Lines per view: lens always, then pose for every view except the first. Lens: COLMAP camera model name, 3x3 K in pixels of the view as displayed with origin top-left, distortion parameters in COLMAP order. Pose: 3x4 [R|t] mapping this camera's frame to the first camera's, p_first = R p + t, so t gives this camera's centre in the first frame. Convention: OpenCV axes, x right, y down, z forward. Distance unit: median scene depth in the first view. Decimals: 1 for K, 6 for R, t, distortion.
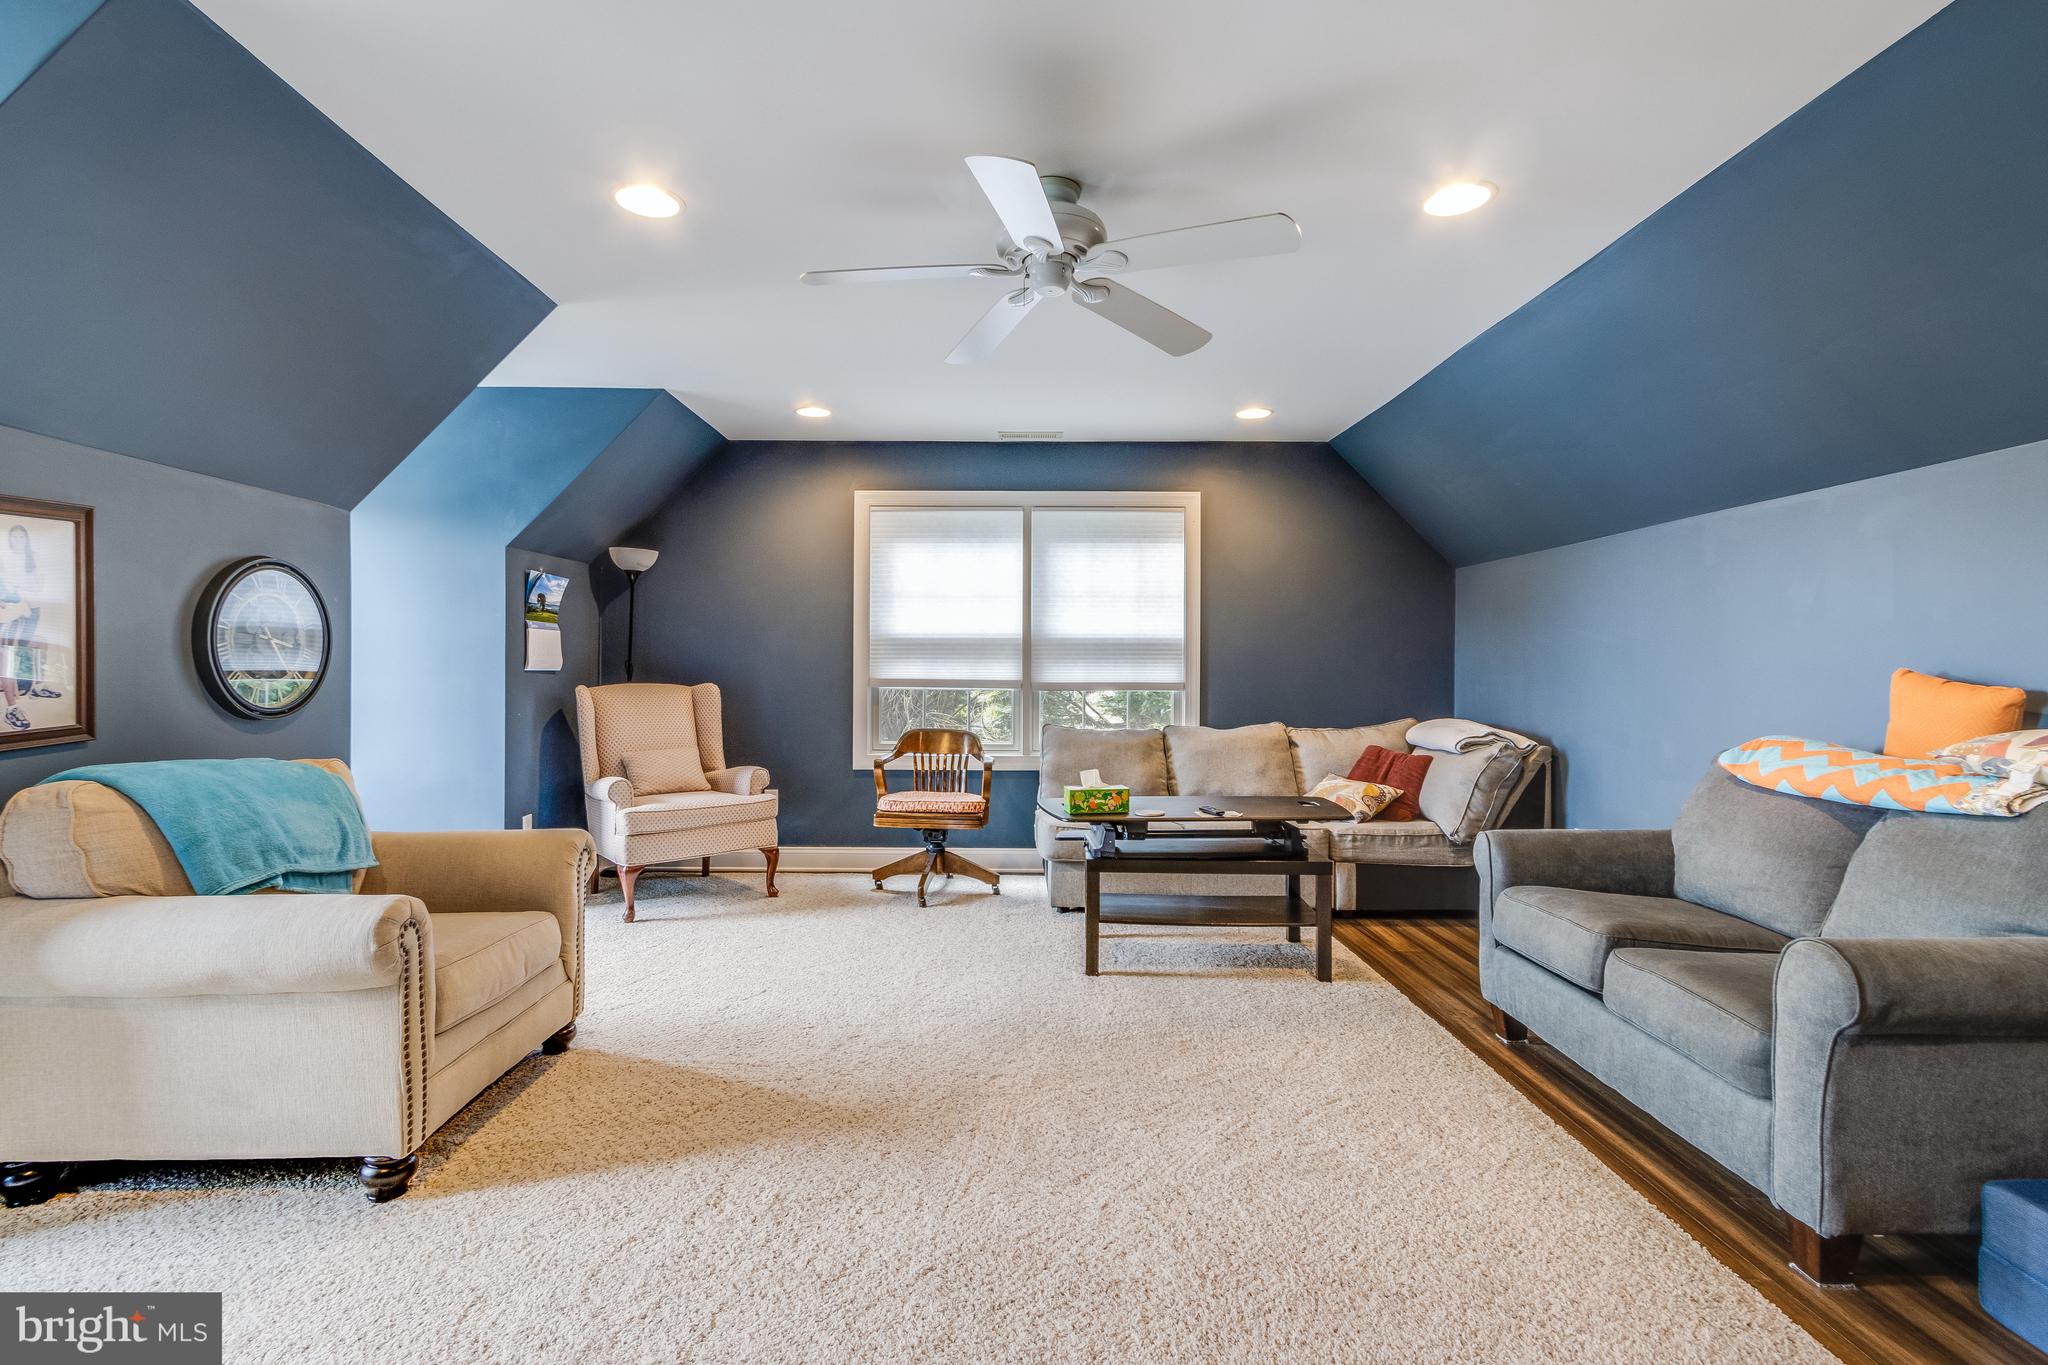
lens RADIAL K [[959.2, 0, 1010.0], [0, 959.2, 676.5], [0, 0, 1]] dist [-0.002587, 0.000112]
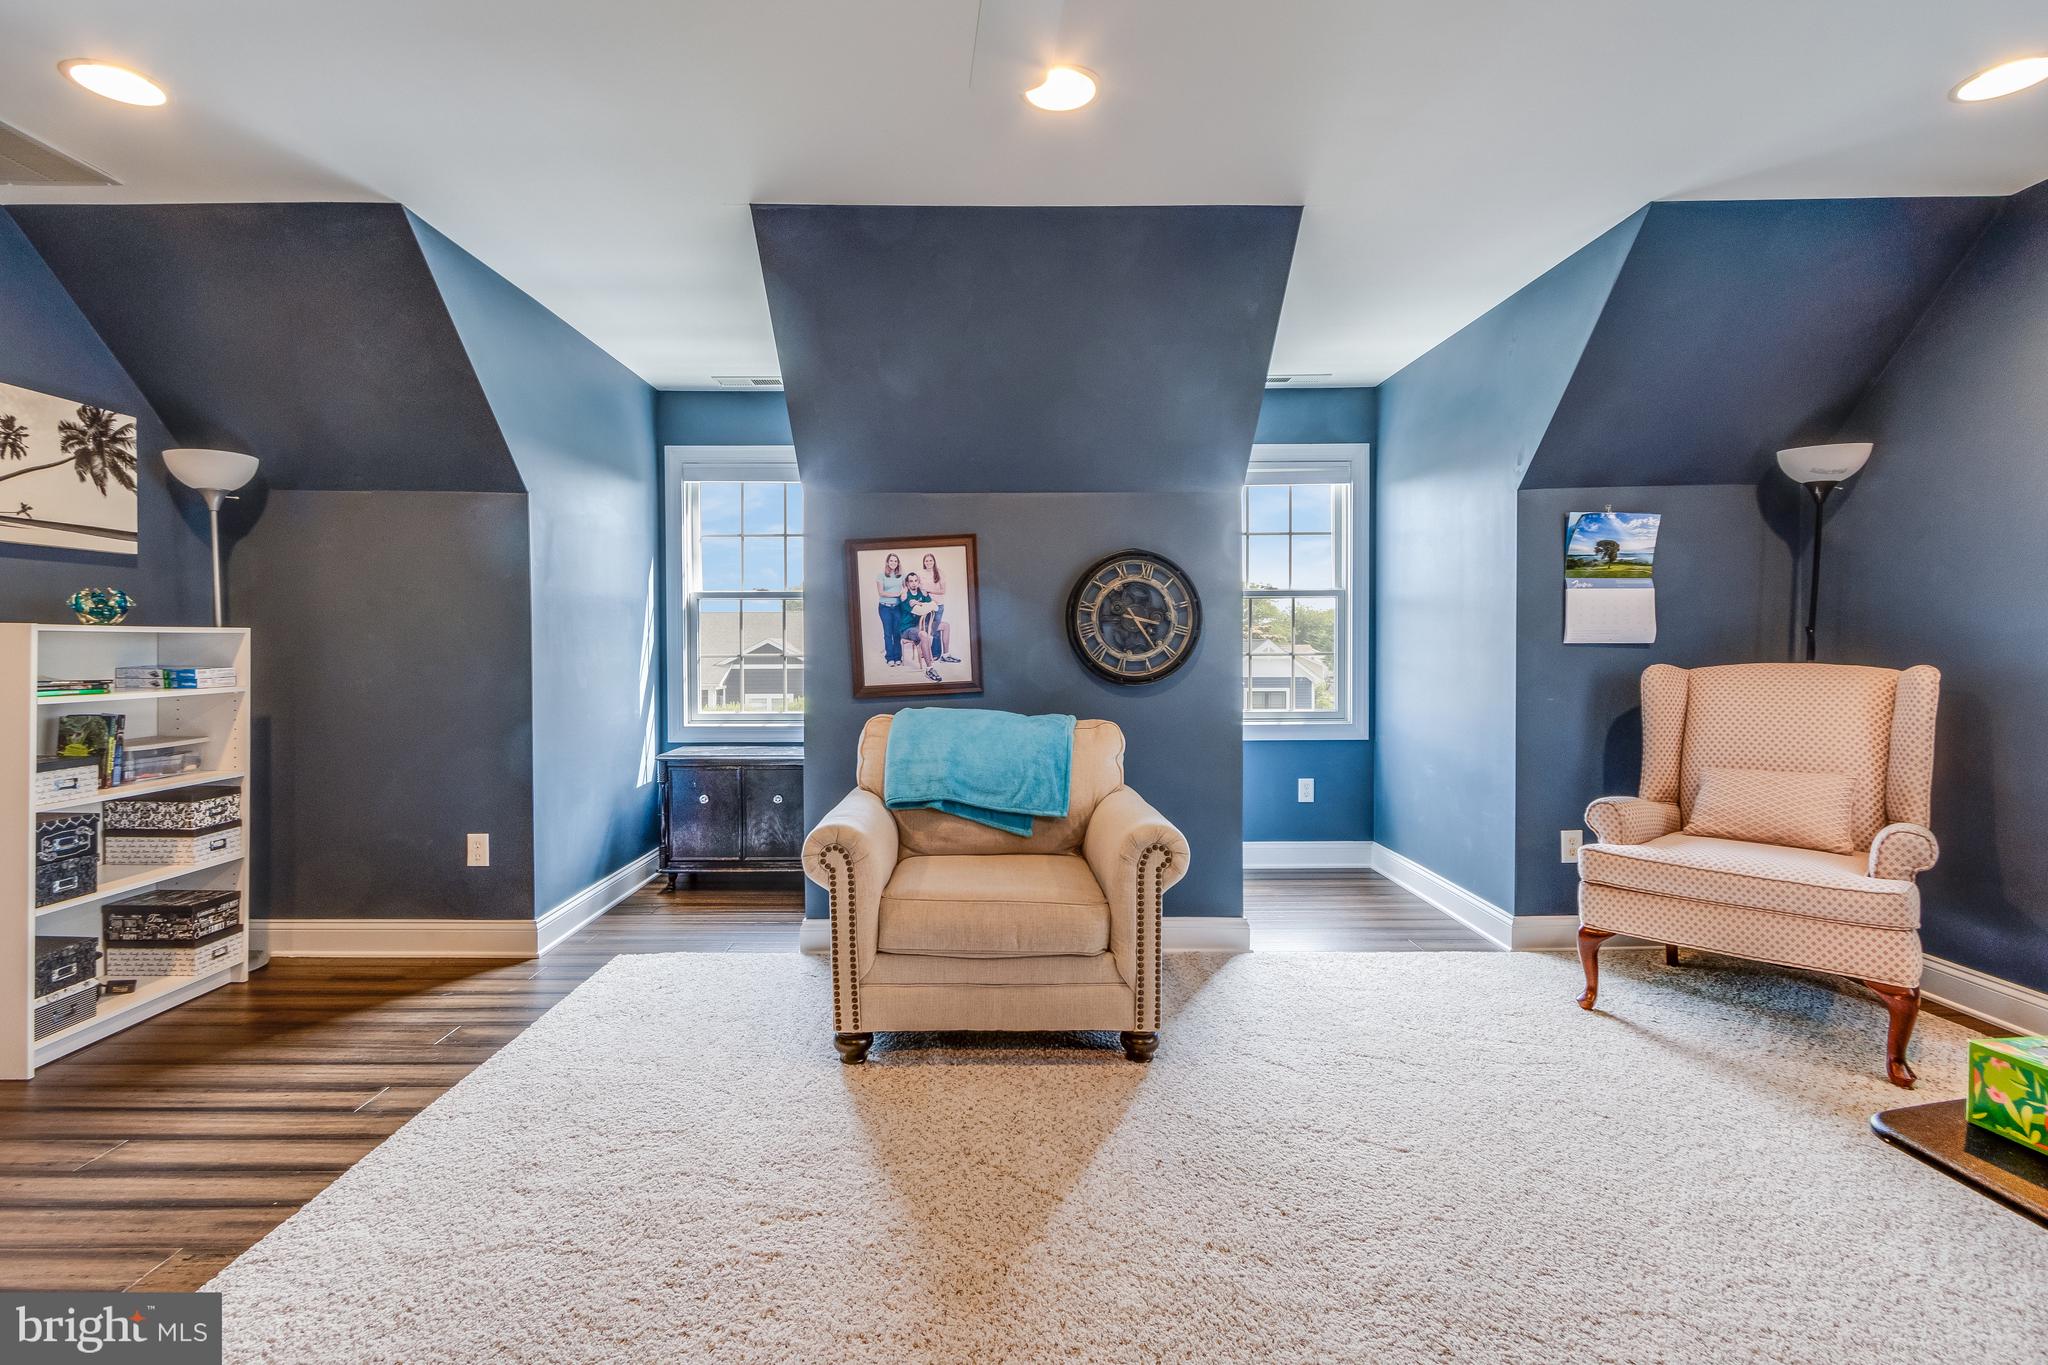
lens RADIAL K [[959.2, 0, 1008.5], [0, 959.2, 684.1], [0, 0, 1]] dist [-0.002587, 0.000112]
pose [[-0.002887, 0.036936, -0.999313, 0.276617], [-0.004725, 0.999306, 0.036949, 0.000072], [0.999985, 0.004828, -0.002710, 0.563636]]
